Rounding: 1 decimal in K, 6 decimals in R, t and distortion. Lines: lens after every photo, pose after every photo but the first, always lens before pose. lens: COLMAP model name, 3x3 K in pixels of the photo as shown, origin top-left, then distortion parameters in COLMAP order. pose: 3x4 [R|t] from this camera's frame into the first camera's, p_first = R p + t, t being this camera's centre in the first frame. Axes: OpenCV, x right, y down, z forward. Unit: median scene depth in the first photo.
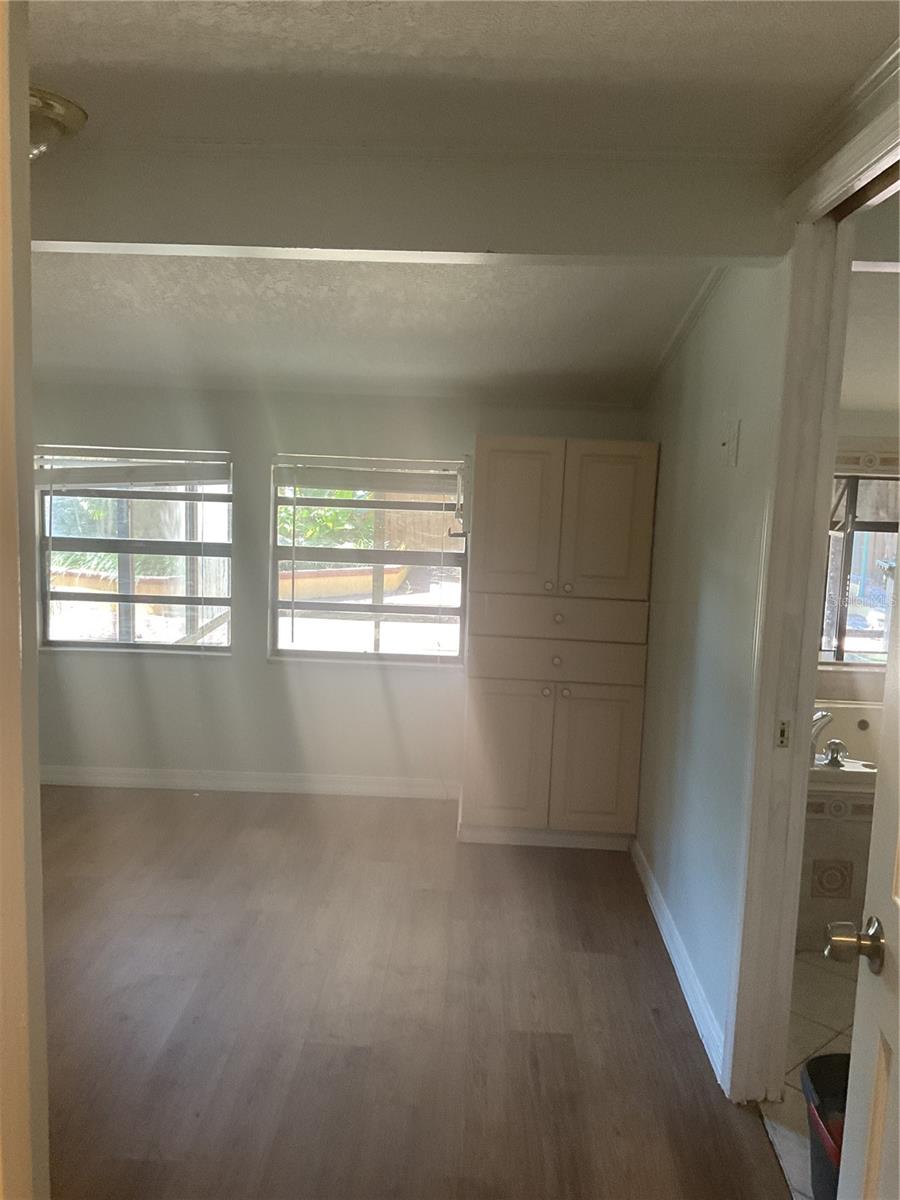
lens RADIAL K [[988.1, 0, 445.9], [0, 988.1, 600.8], [0, 0, 1]] dist [0.101222, -0.188819]
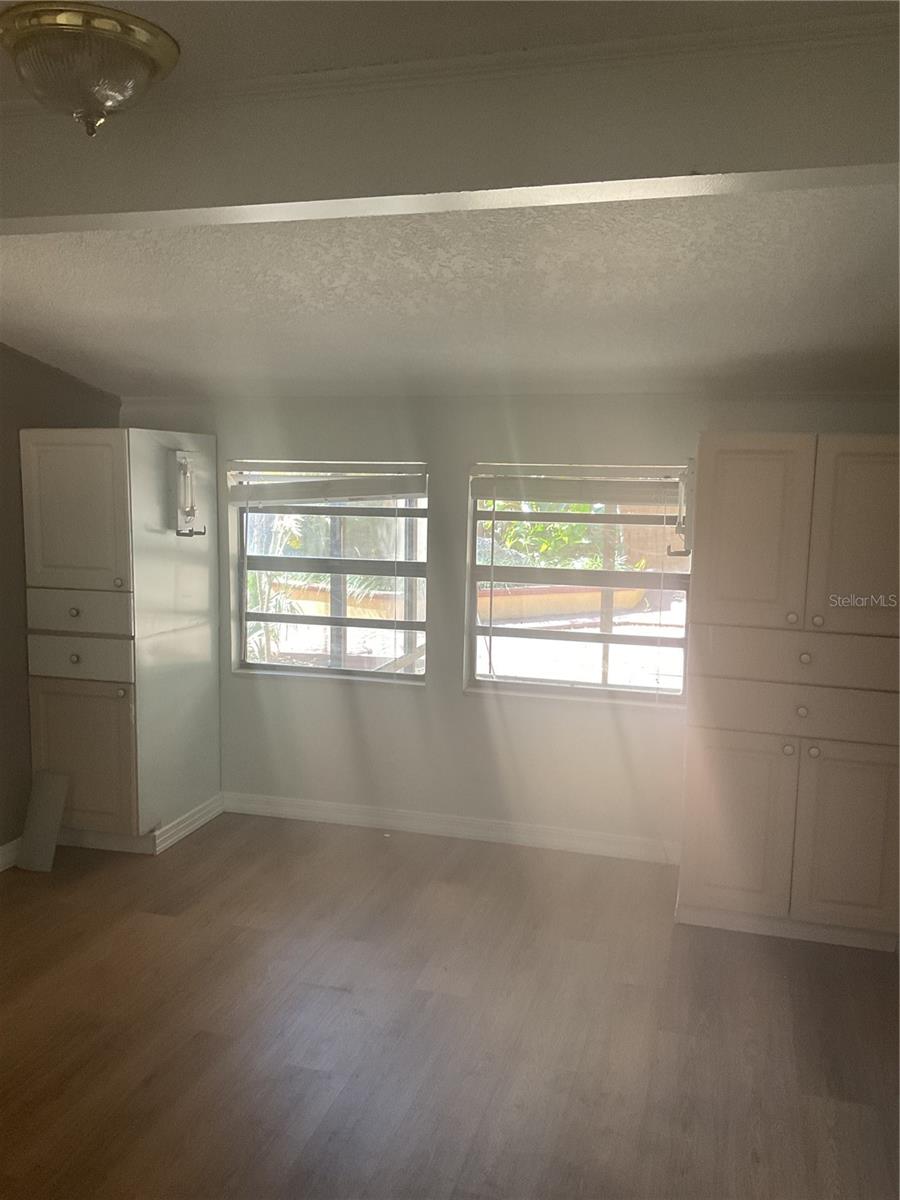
lens RADIAL K [[988.1, 0, 449.5], [0, 988.1, 599.1], [0, 0, 1]] dist [0.101222, -0.188819]
pose [[0.970295, 0.011346, -0.241658, 0.024651], [-0.015080, 0.999794, -0.013607, -0.012116], [0.241454, 0.016847, 0.970266, 0.121815]]
